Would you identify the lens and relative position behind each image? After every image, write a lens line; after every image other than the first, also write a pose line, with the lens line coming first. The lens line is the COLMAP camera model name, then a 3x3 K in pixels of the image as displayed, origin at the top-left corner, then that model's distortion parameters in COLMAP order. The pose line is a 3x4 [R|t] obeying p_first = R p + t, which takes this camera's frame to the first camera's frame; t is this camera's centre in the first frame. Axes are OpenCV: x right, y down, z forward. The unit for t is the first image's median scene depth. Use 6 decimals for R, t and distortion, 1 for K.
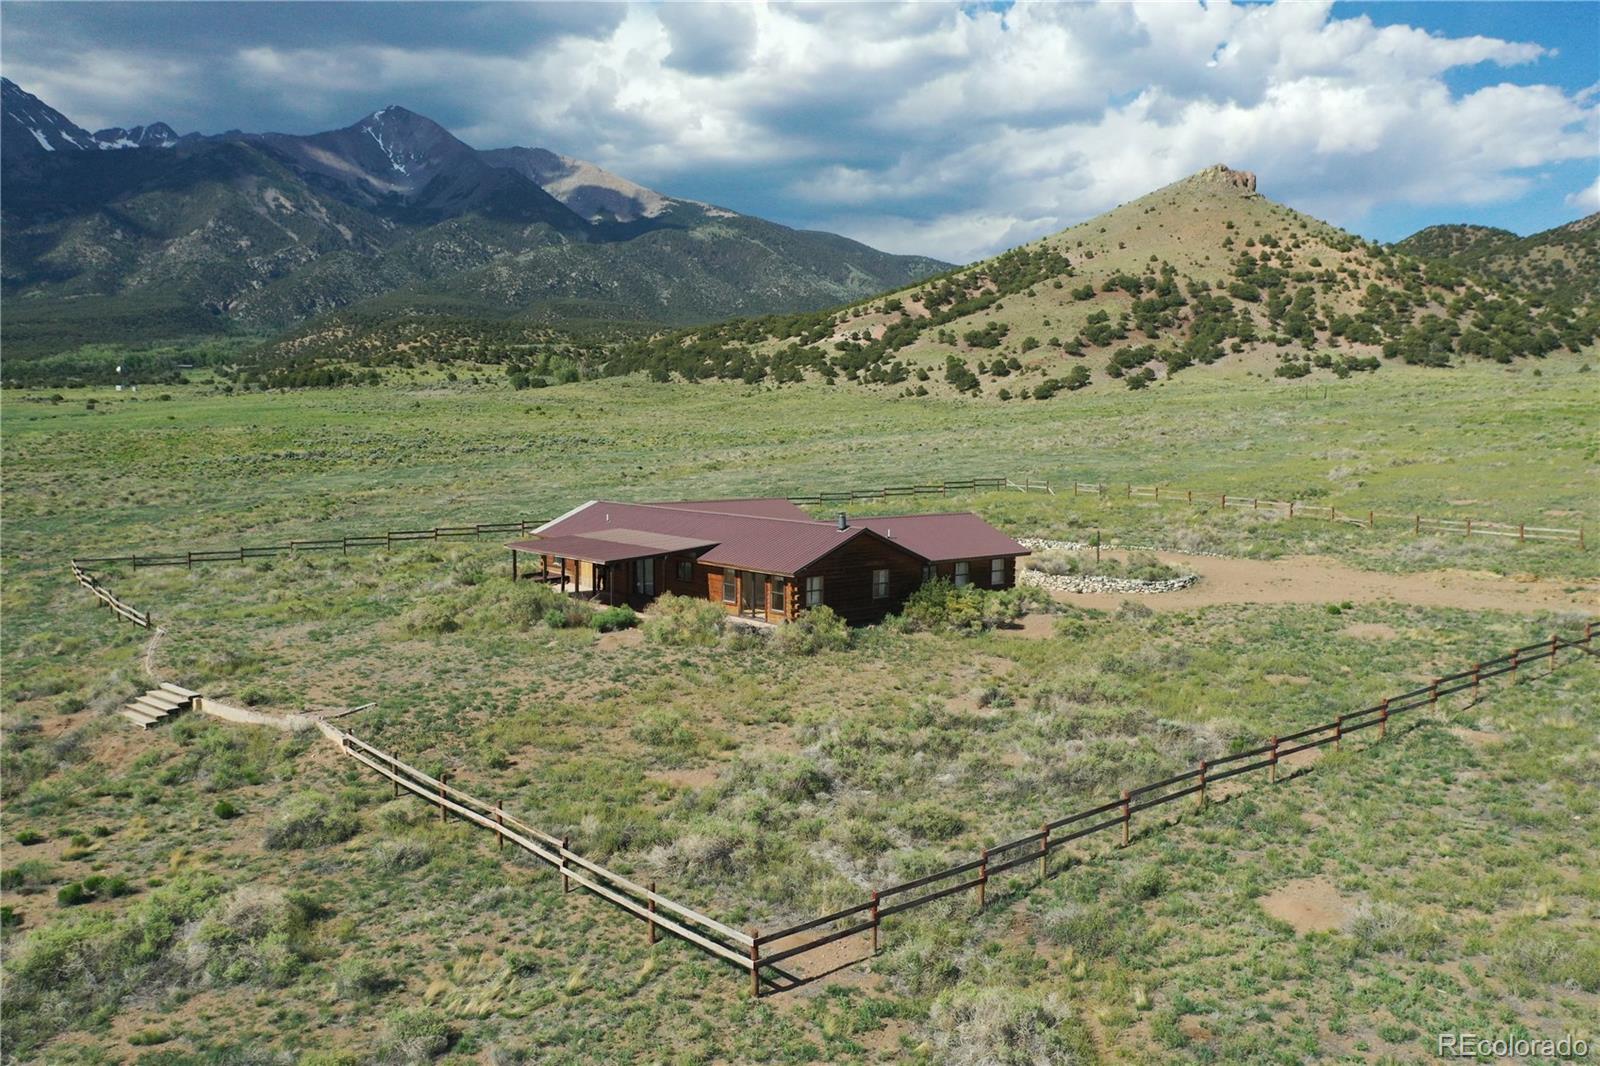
lens RADIAL K [[1257.2, 0, 800.0], [0, 1257.2, 533.0], [0, 0, 1]] dist [-0.002767, -0.000740]
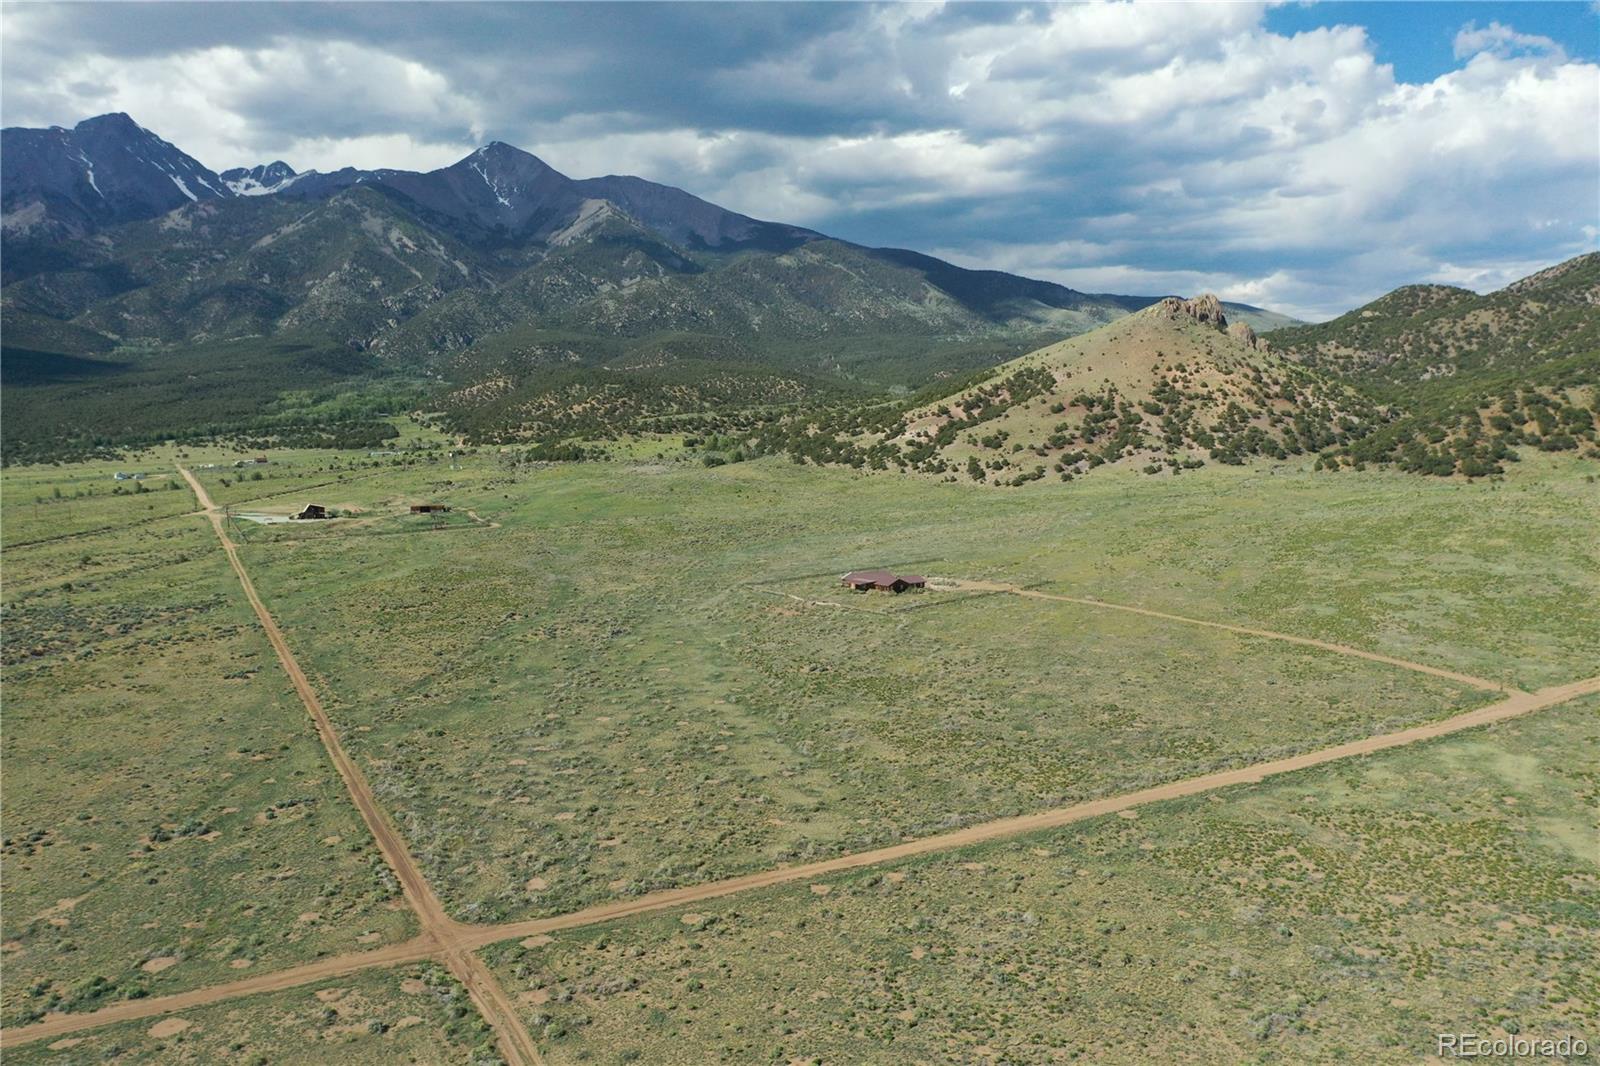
lens RADIAL K [[1257.2, 0, 800.0], [0, 1257.2, 533.0], [0, 0, 1]] dist [-0.002767, -0.000740]
pose [[0.997740, -0.012408, -0.066034, -0.003499], [0.012239, 0.999921, -0.002956, -0.027033], [0.066065, 0.002141, 0.997813, -0.660057]]
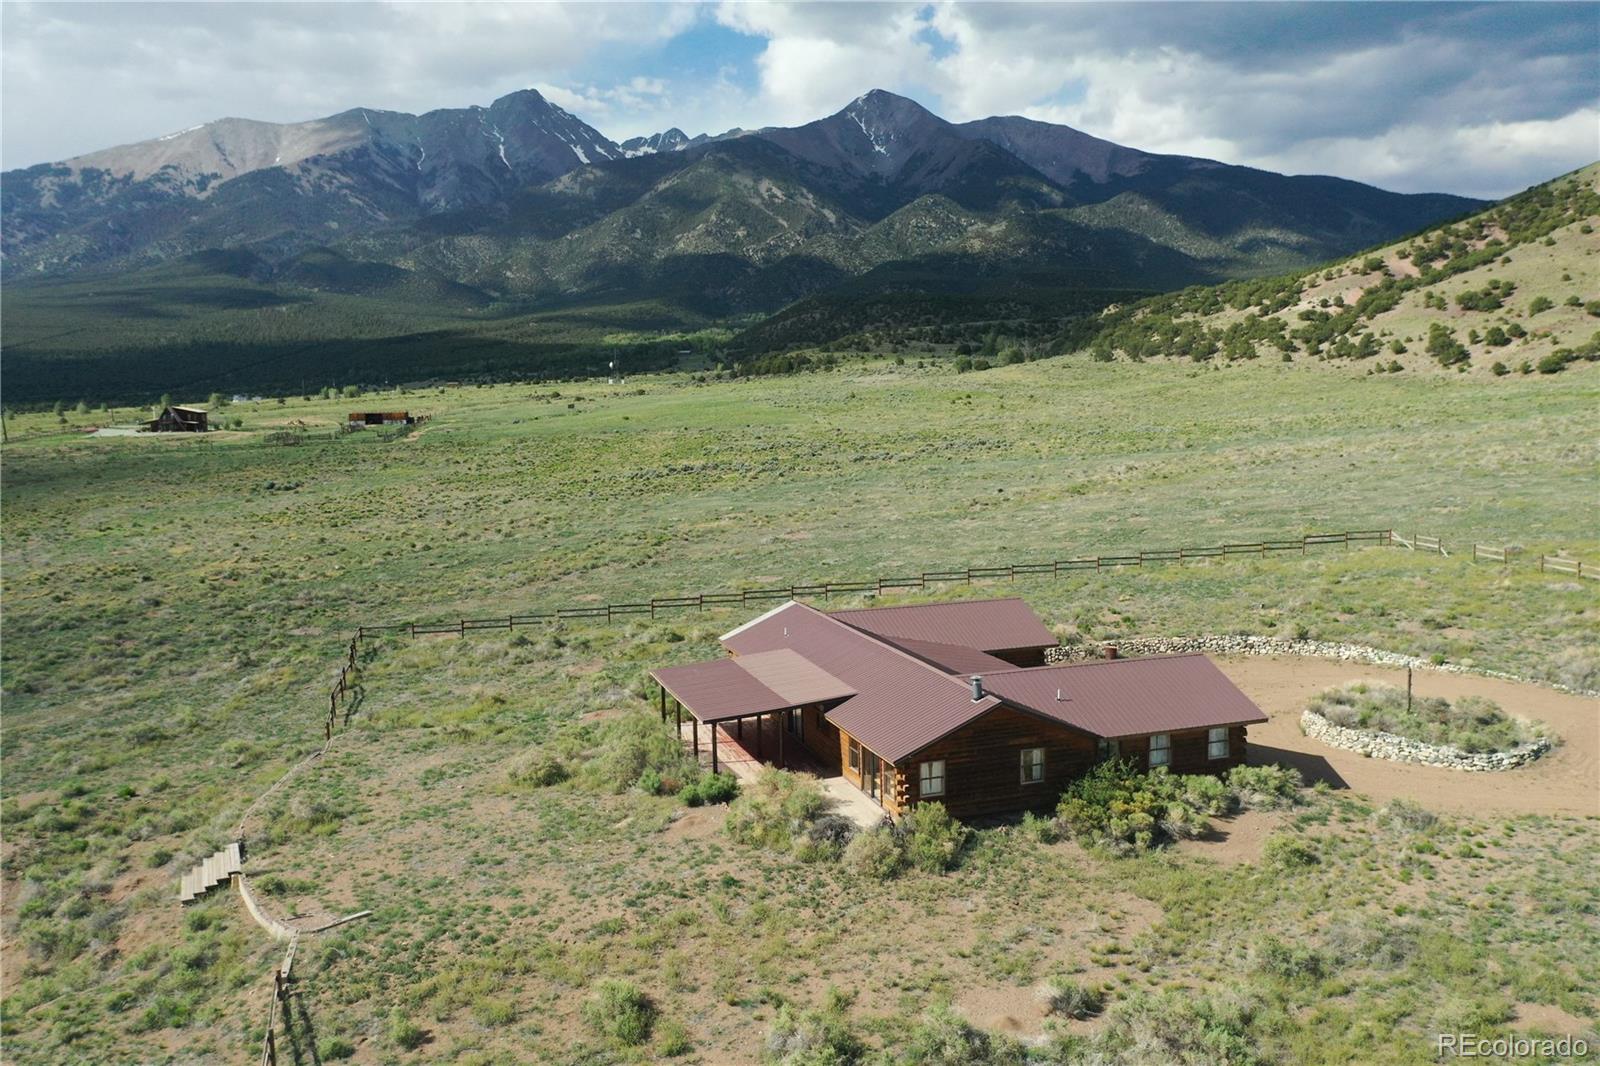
lens RADIAL K [[1257.2, 0, 800.0], [0, 1257.2, 533.0], [0, 0, 1]] dist [-0.002767, -0.000740]
pose [[0.931434, 0.015332, -0.363587, 0.024741], [-0.005993, 0.999623, 0.026800, -0.014638], [0.363861, -0.022784, 0.931175, 0.024717]]
